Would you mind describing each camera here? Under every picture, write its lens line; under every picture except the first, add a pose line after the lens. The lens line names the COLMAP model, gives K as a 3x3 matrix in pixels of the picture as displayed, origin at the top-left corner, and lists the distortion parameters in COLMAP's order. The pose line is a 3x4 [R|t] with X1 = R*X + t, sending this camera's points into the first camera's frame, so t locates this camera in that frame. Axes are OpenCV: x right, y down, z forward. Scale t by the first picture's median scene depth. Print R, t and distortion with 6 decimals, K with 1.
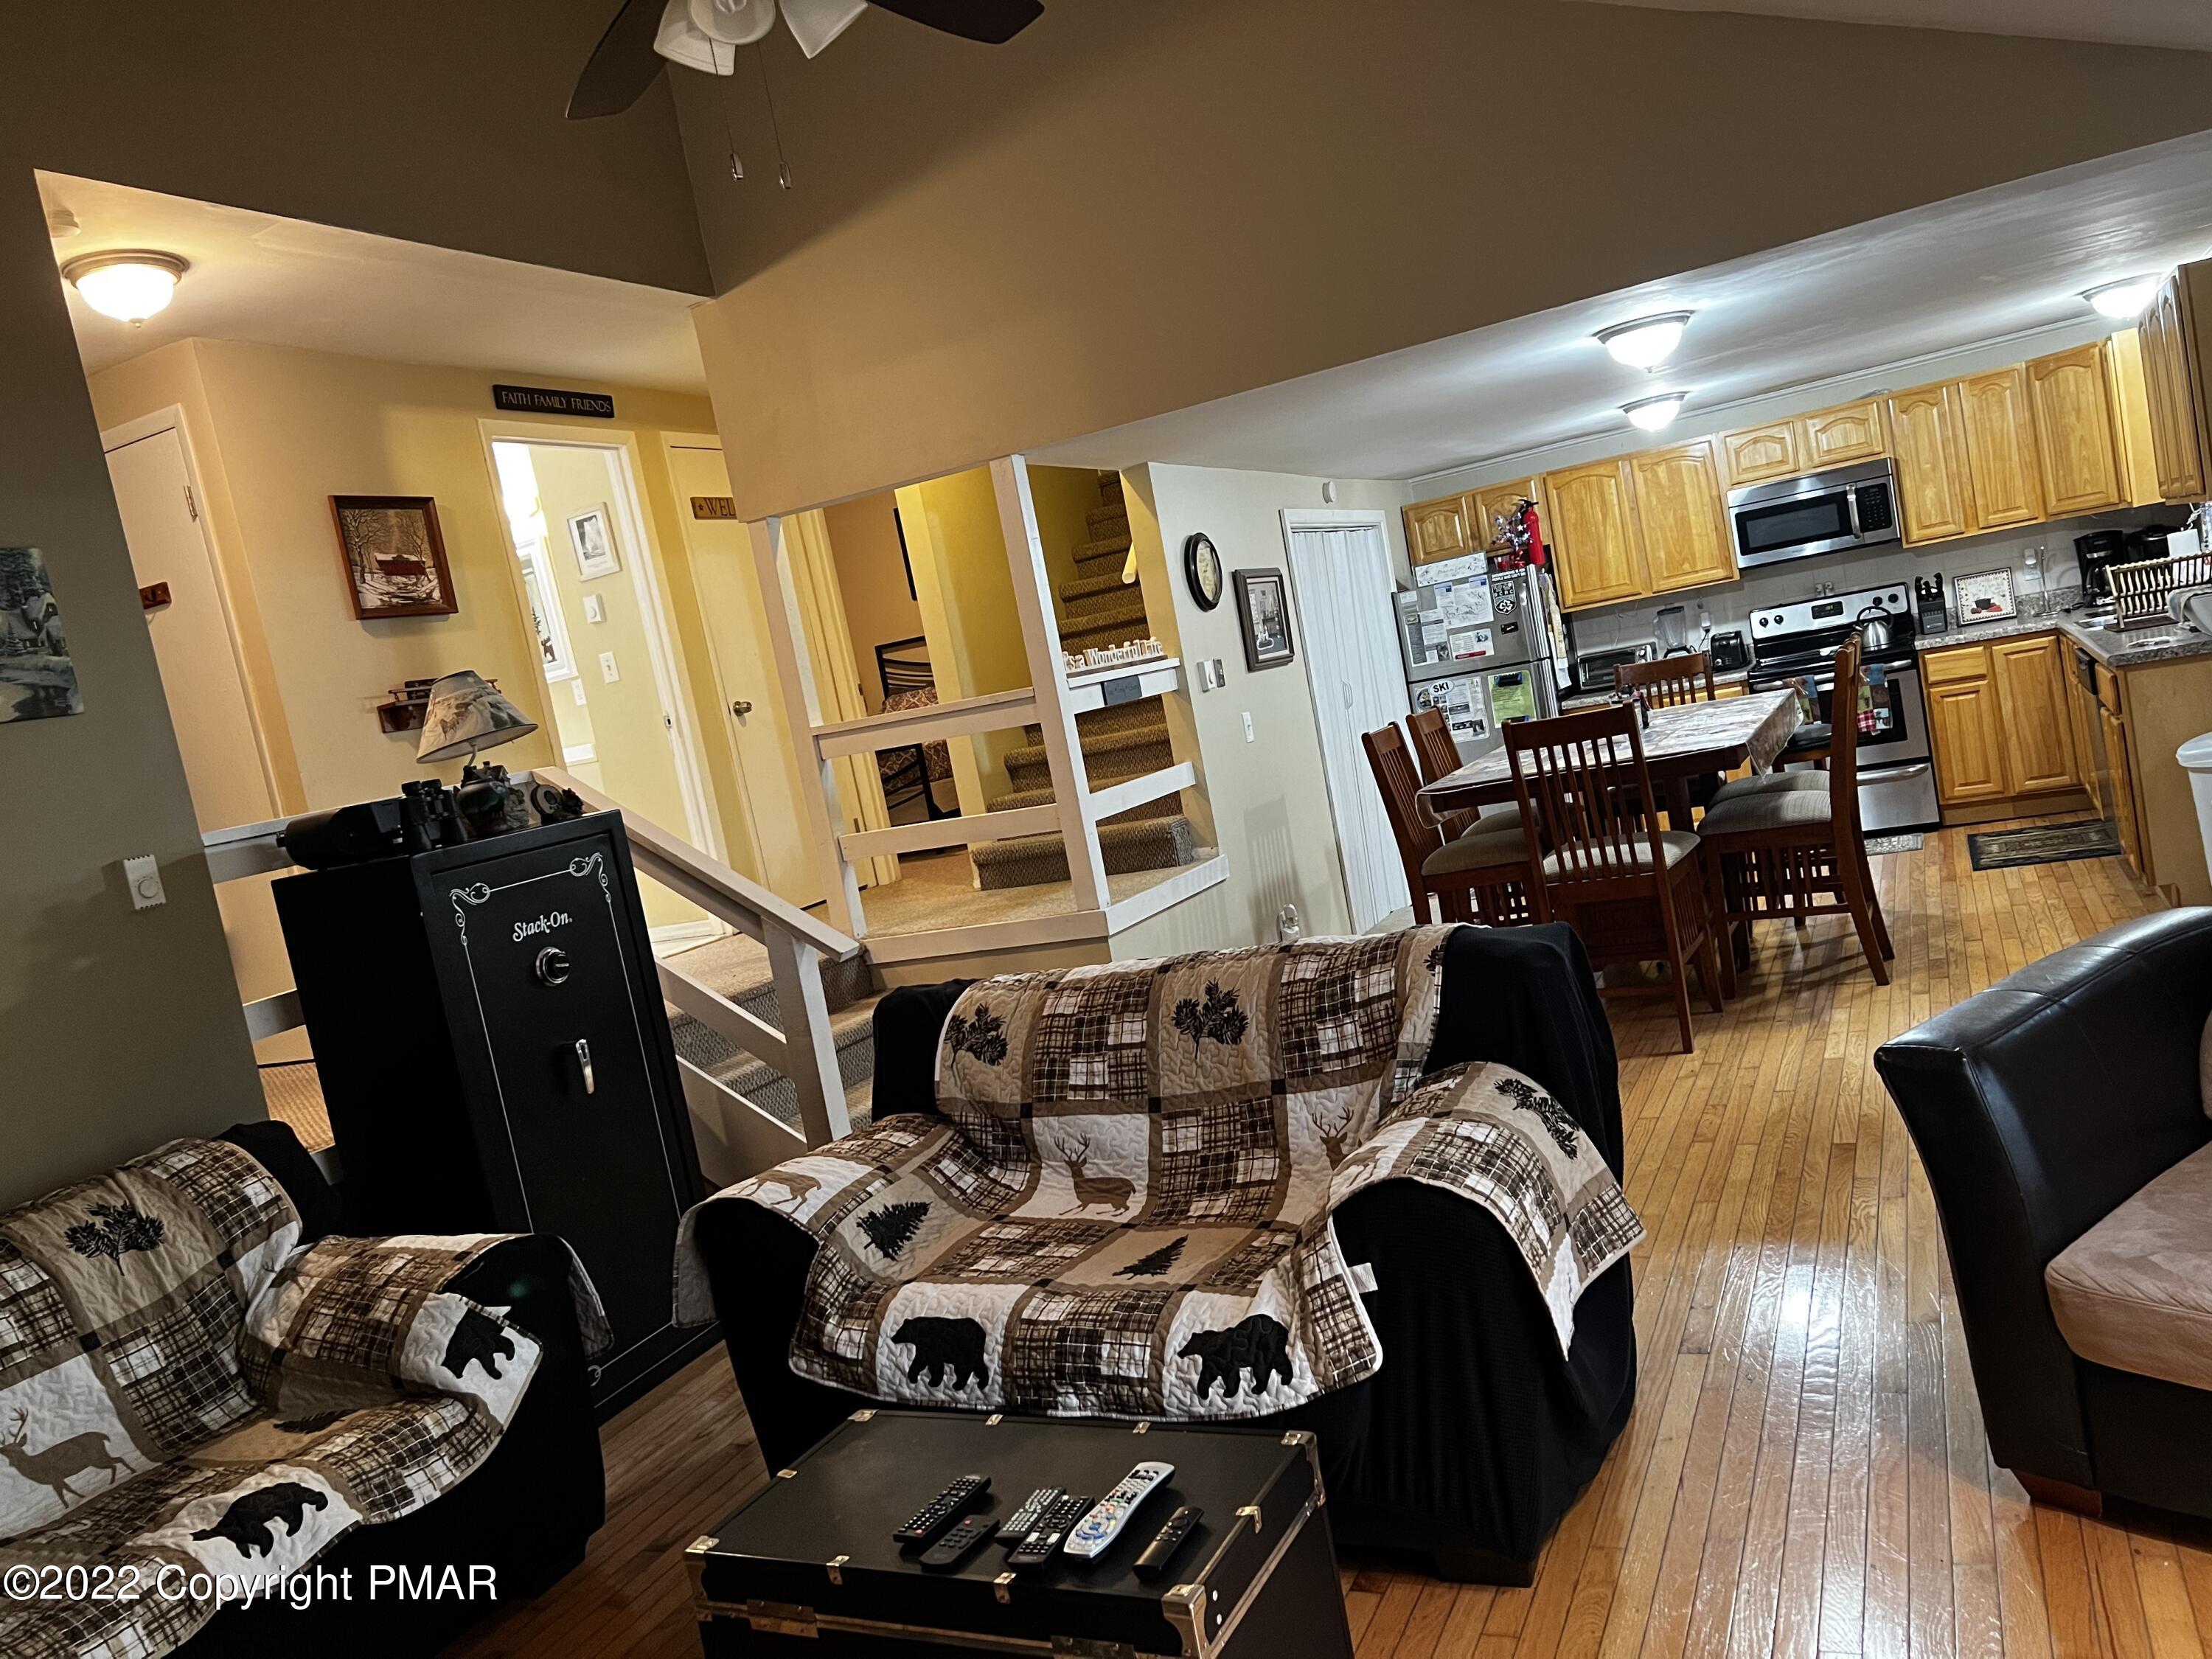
lens RADIAL K [[1660.0, 0, 1110.1], [0, 1660.0, 835.4], [0, 0, 1]] dist [0.054173, -0.058988]
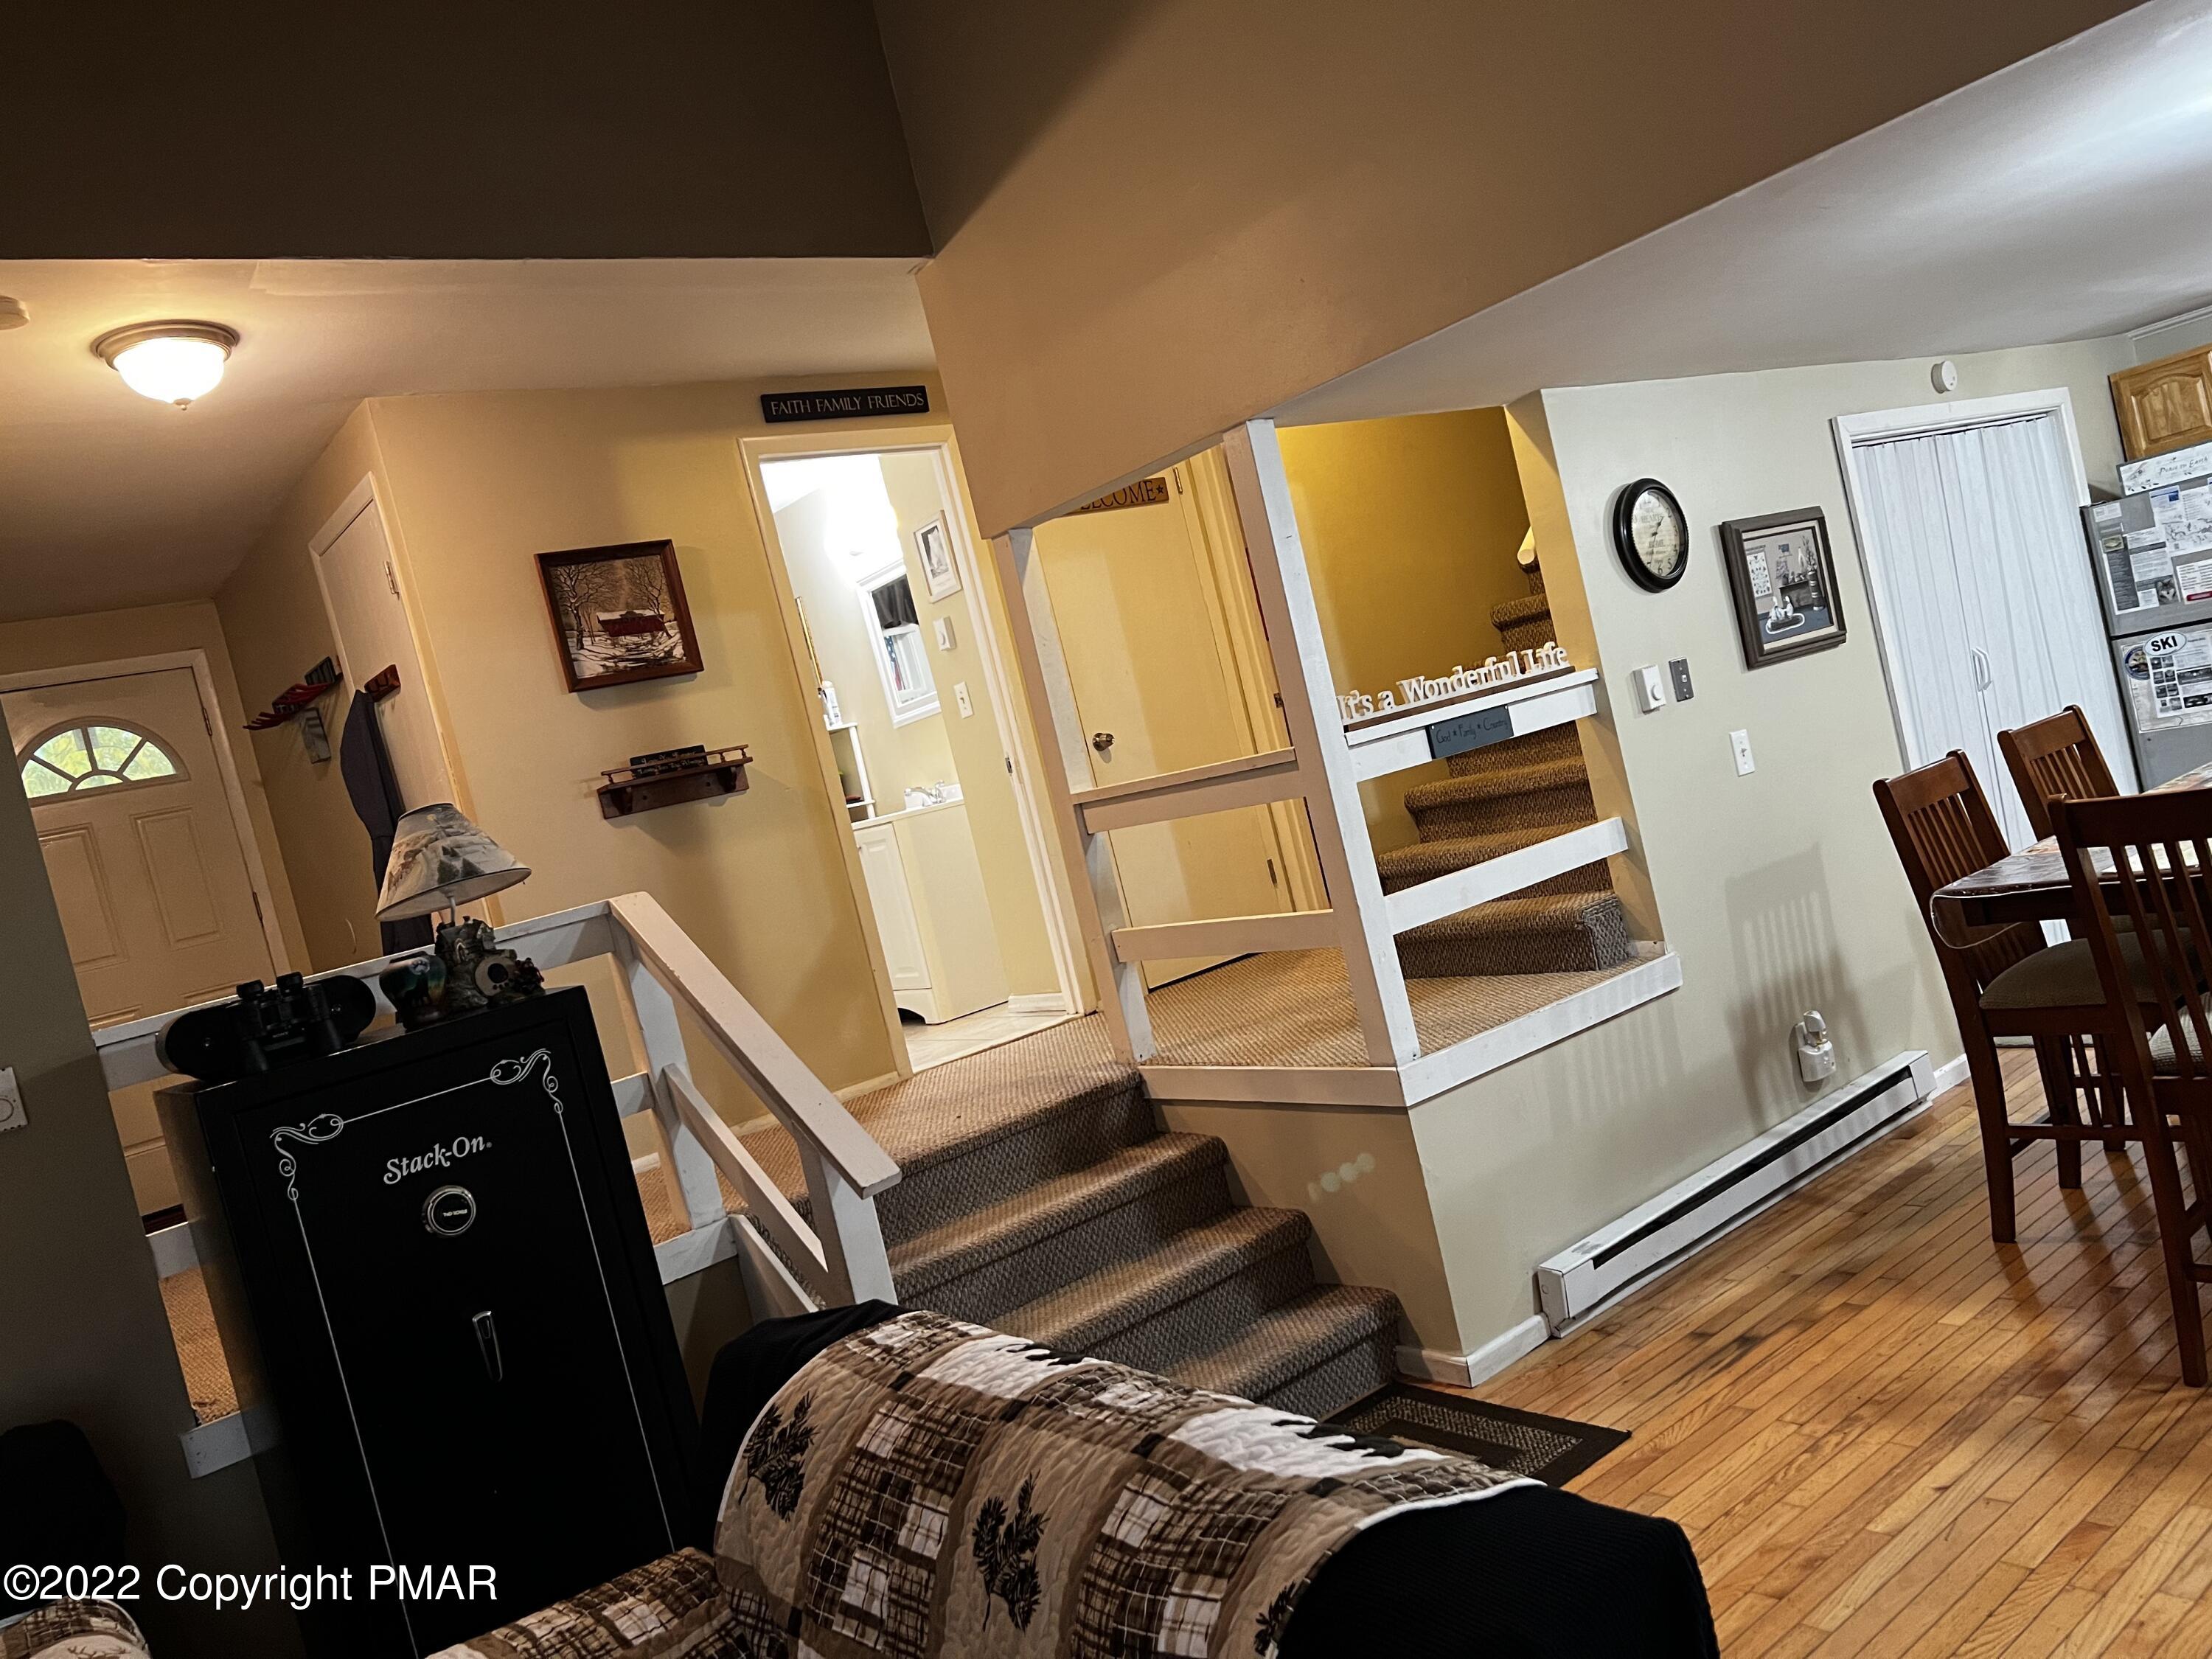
lens RADIAL K [[1660.0, 0, 1115.7], [0, 1660.0, 832.0], [0, 0, 1]] dist [0.054173, -0.058988]
pose [[0.896094, -0.003252, -0.443853, 0.172390], [0.024598, 0.998800, 0.042343, -0.074435], [0.443183, -0.048861, 0.895099, 0.291584]]
